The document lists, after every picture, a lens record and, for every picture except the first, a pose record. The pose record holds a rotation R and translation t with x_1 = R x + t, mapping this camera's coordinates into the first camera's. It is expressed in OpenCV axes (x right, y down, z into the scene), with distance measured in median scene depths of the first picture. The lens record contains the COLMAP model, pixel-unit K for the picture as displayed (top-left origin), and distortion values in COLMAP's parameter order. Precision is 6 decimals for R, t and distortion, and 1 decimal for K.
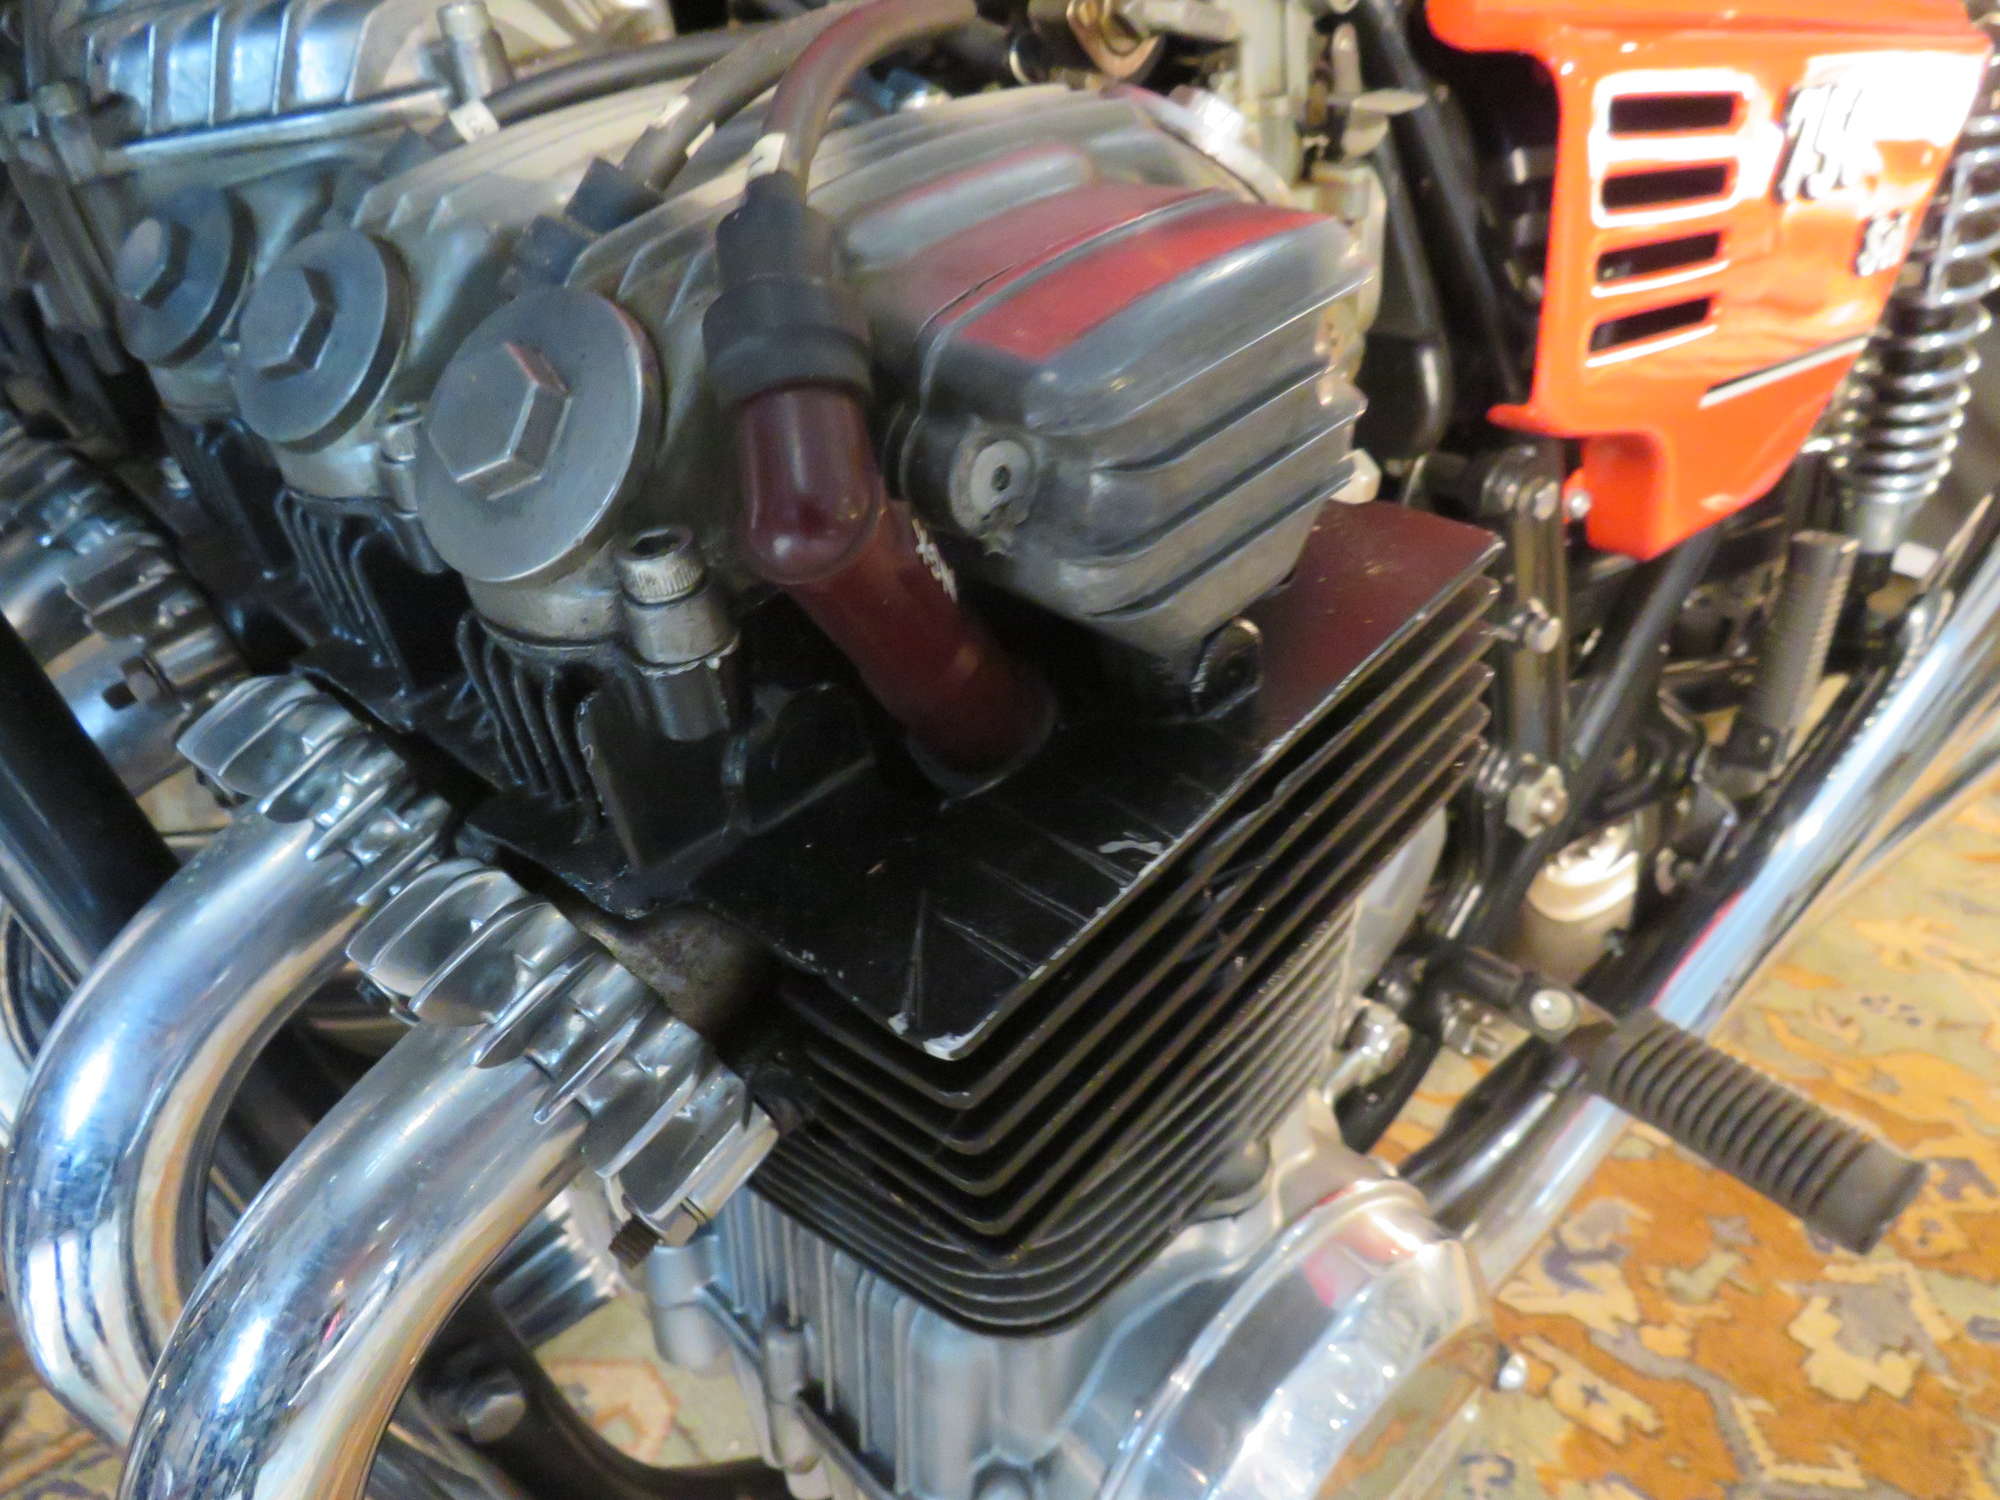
lens RADIAL K [[1392.6, 0, 994.4], [0, 1392.6, 754.0], [0, 0, 1]] dist [-0.028596, 0.008939]
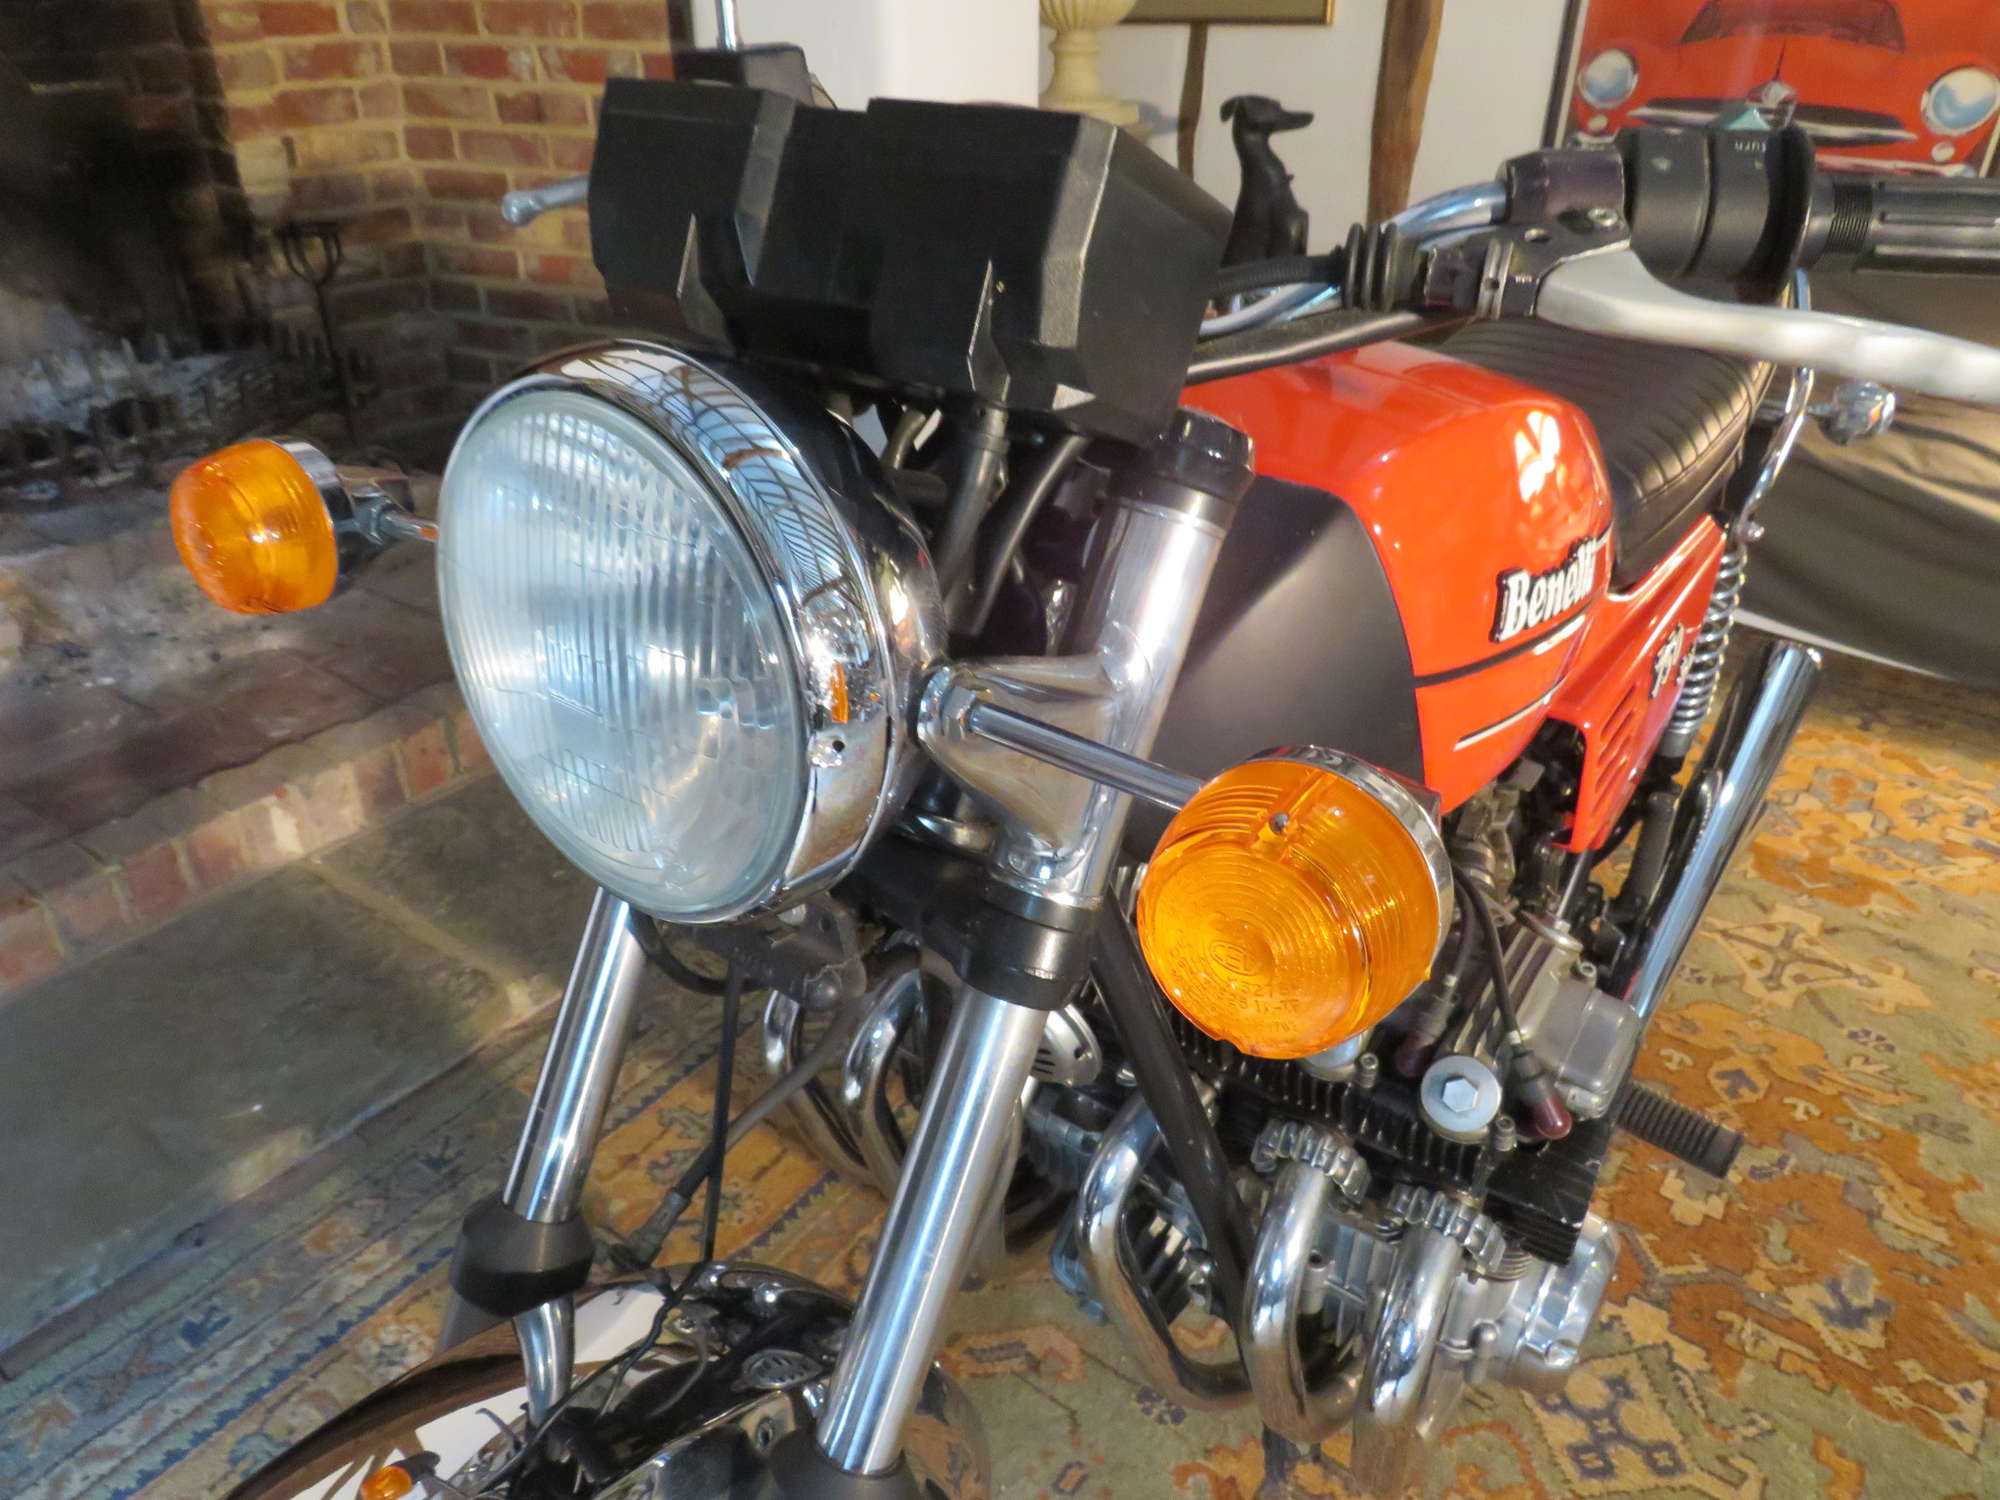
lens RADIAL K [[1392.6, 0, 1001.2], [0, 1392.6, 754.5], [0, 0, 1]] dist [-0.028596, 0.008939]
pose [[0.981588, -0.111891, 0.154807, -0.485545], [0.102015, 0.992292, 0.070355, -0.365885], [-0.161486, -0.053267, 0.985436, -0.609569]]
